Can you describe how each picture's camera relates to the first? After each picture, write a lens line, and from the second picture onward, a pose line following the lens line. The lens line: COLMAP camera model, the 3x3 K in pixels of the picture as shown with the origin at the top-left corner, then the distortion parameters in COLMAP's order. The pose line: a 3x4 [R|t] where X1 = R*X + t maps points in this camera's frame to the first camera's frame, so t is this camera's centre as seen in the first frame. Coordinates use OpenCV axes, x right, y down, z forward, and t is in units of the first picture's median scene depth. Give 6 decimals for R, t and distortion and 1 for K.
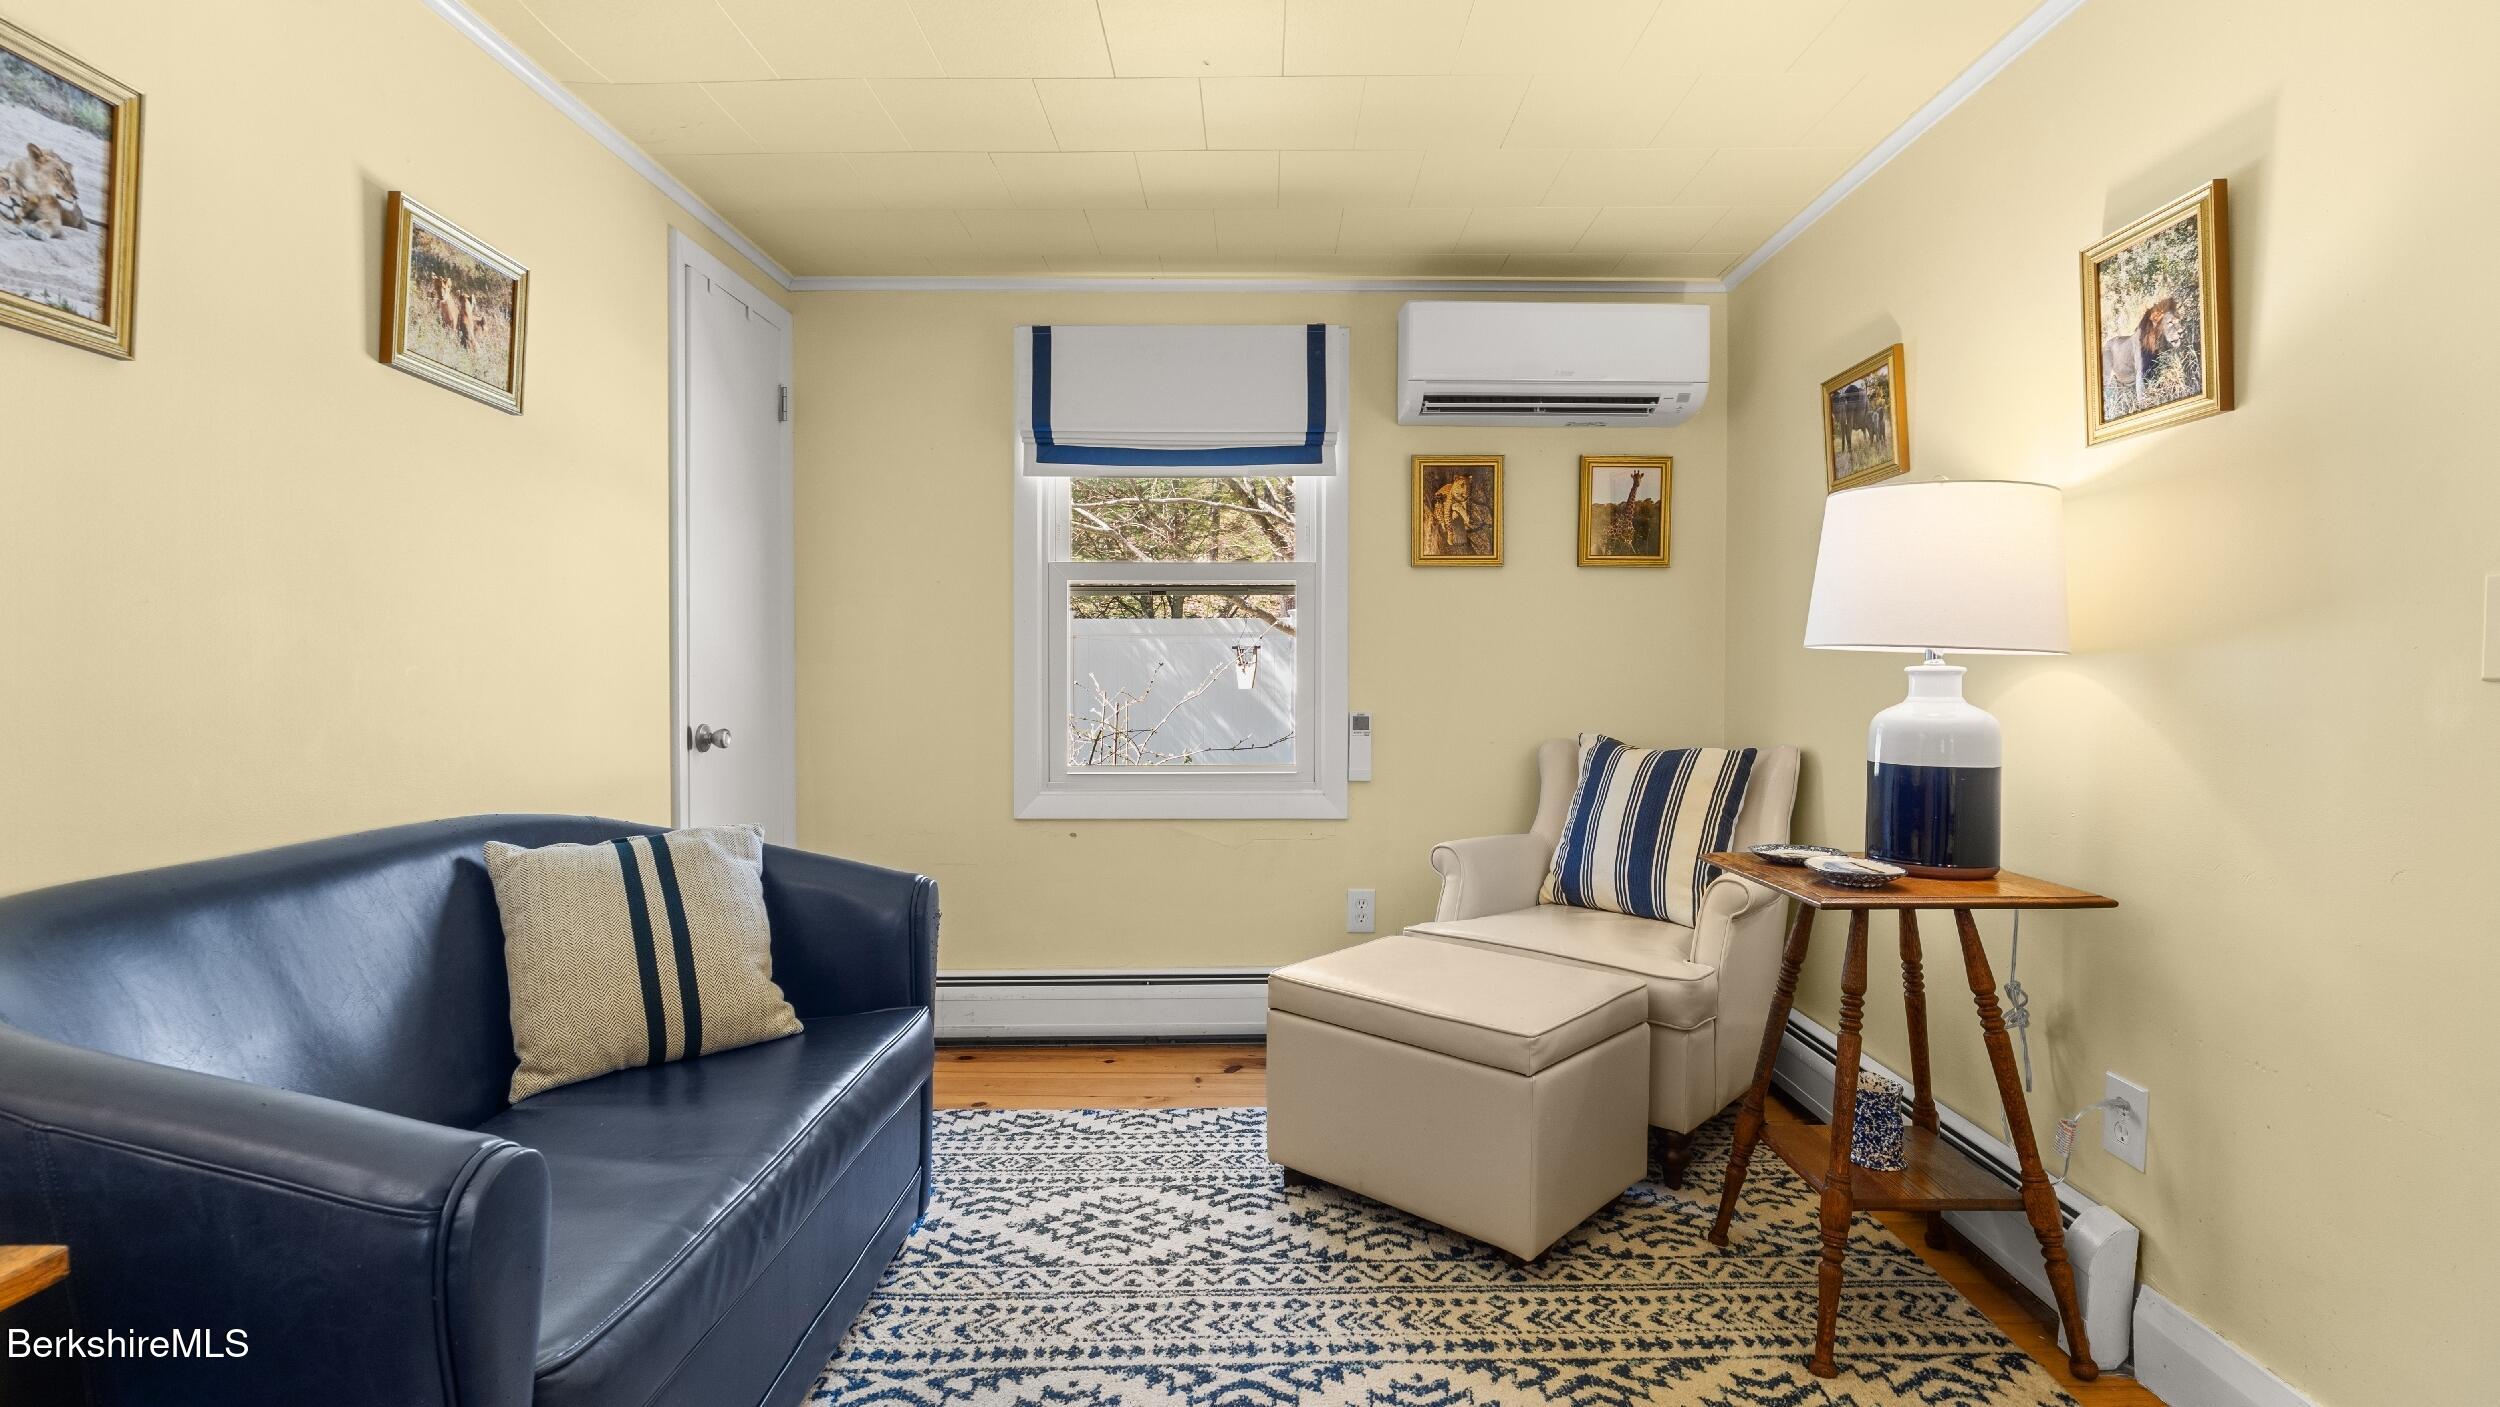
lens RADIAL K [[1172.5, 0, 1279.3], [0, 1172.5, 668.9], [0, 0, 1]] dist [-0.003065, -0.000366]
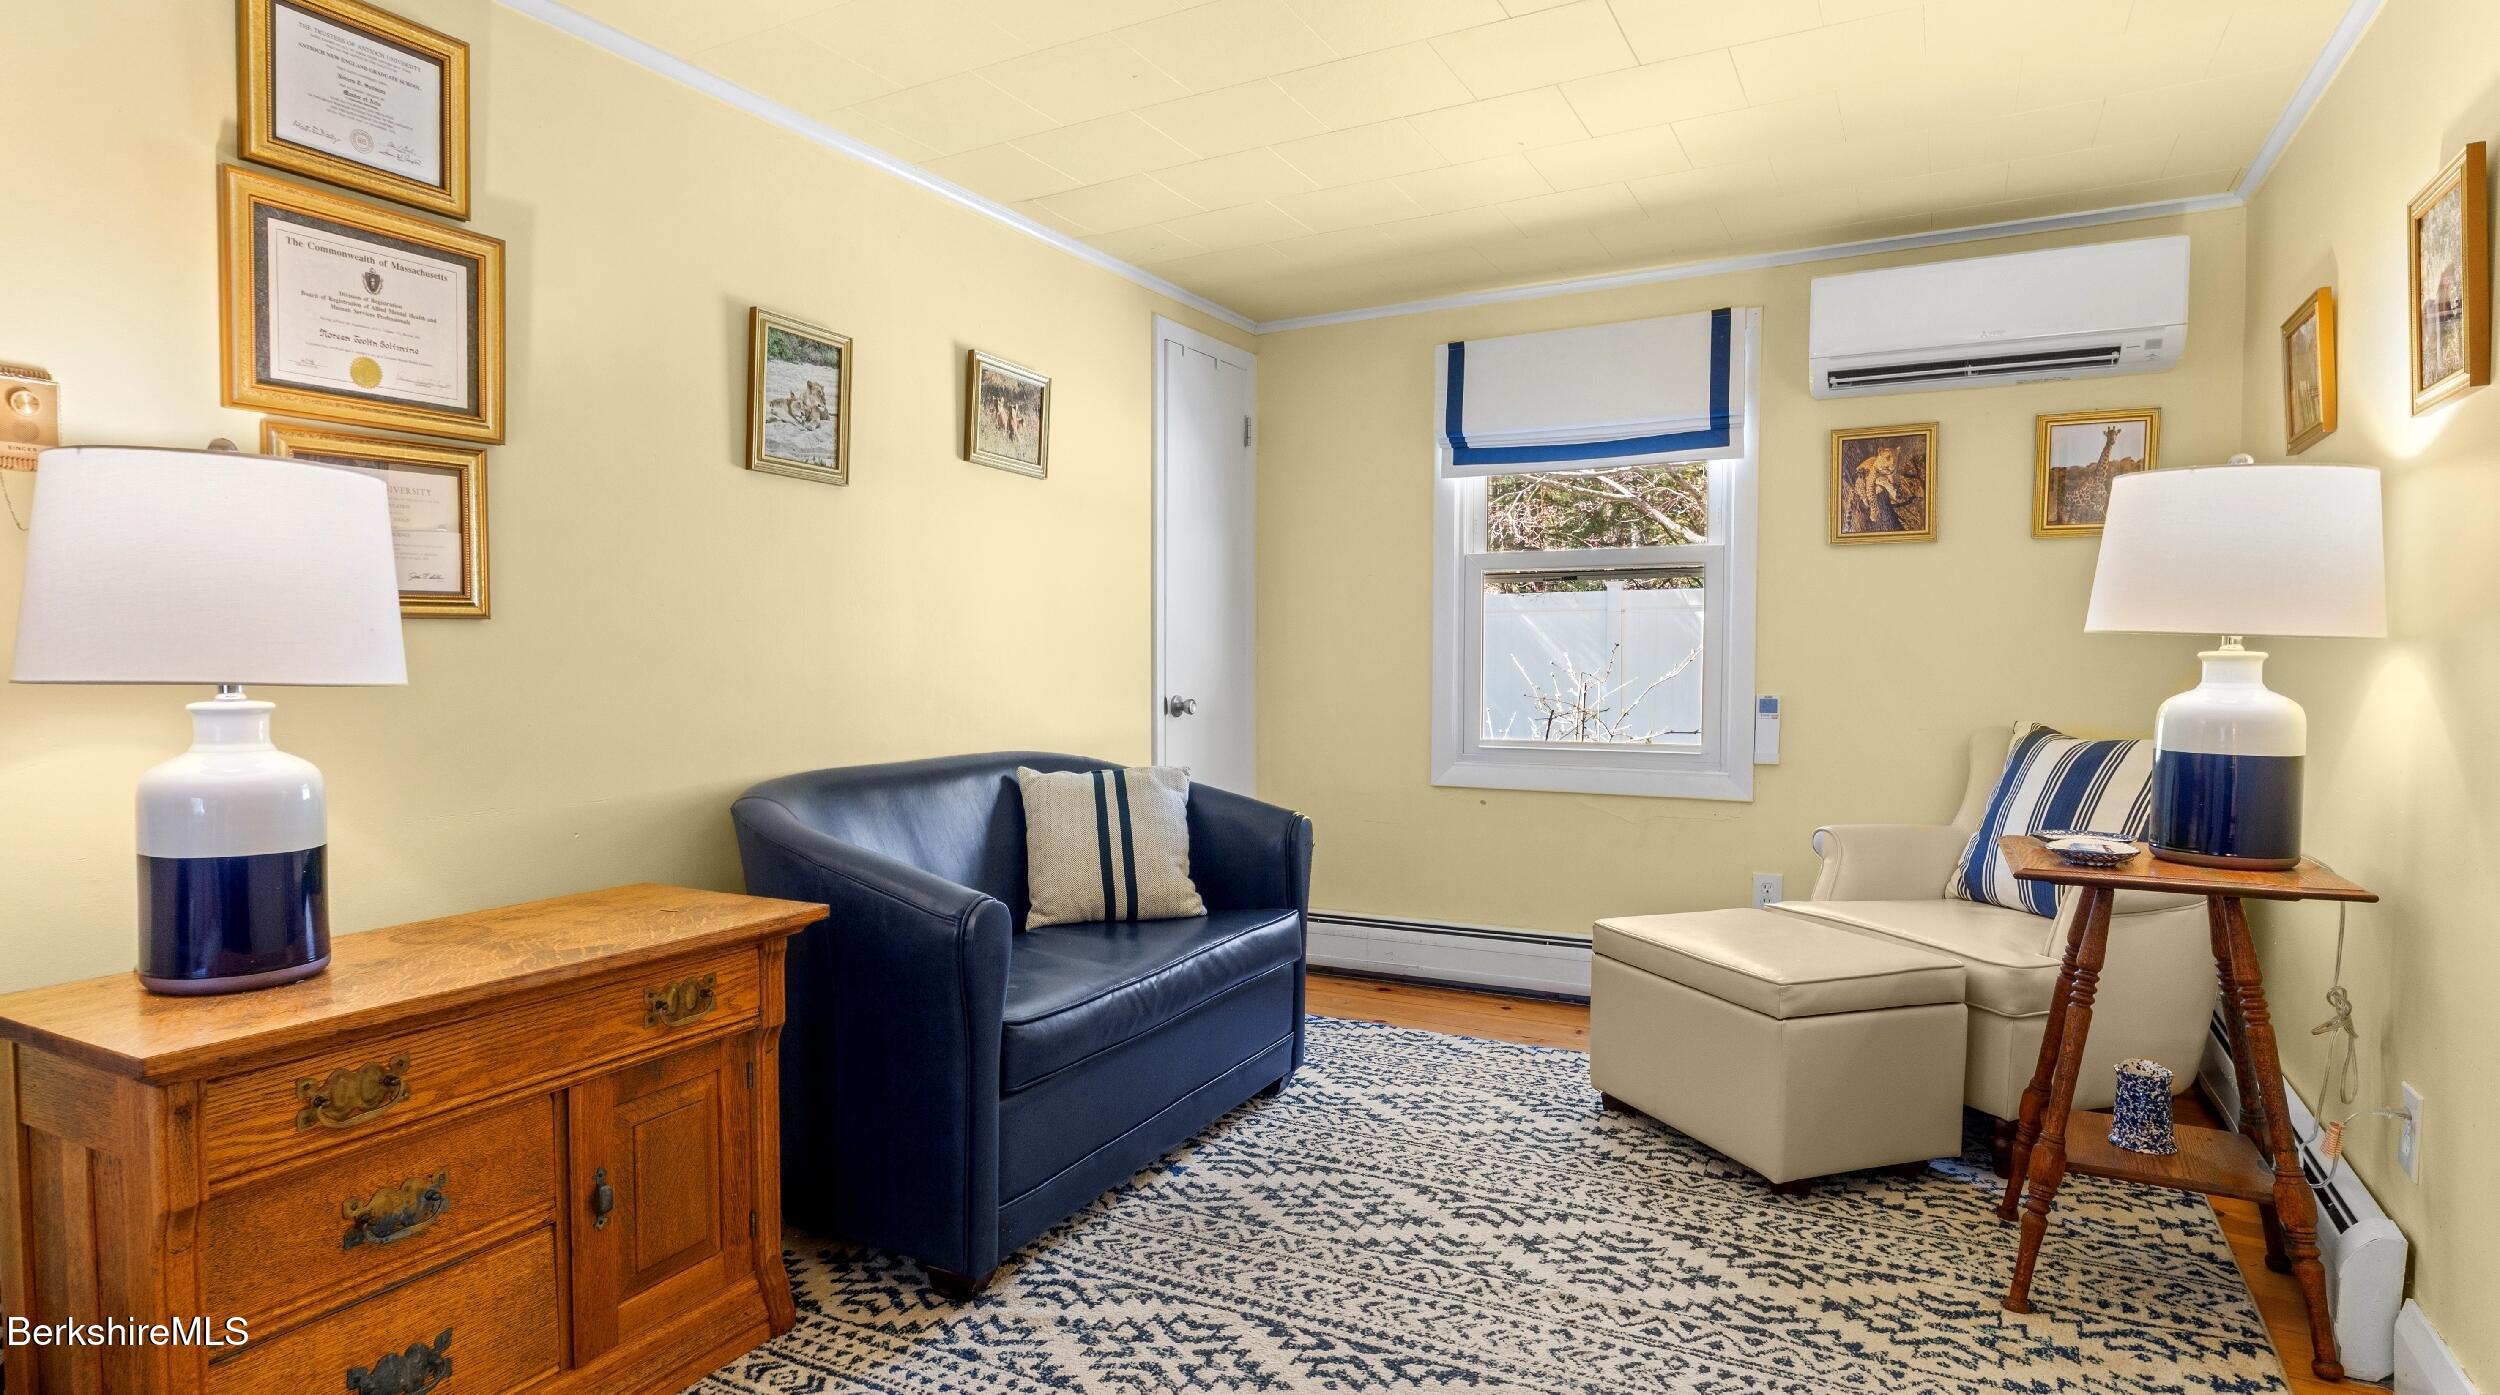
lens RADIAL K [[1399.3, 0, 1240.4], [0, 1399.3, 628.6], [0, 0, 1]] dist [0.001938, -0.001751]
pose [[0.878903, -0.007992, -0.476934, 0.397218], [0.002410, 0.999921, -0.012314, -0.009217], [0.476995, 0.009673, 0.878853, -0.416164]]
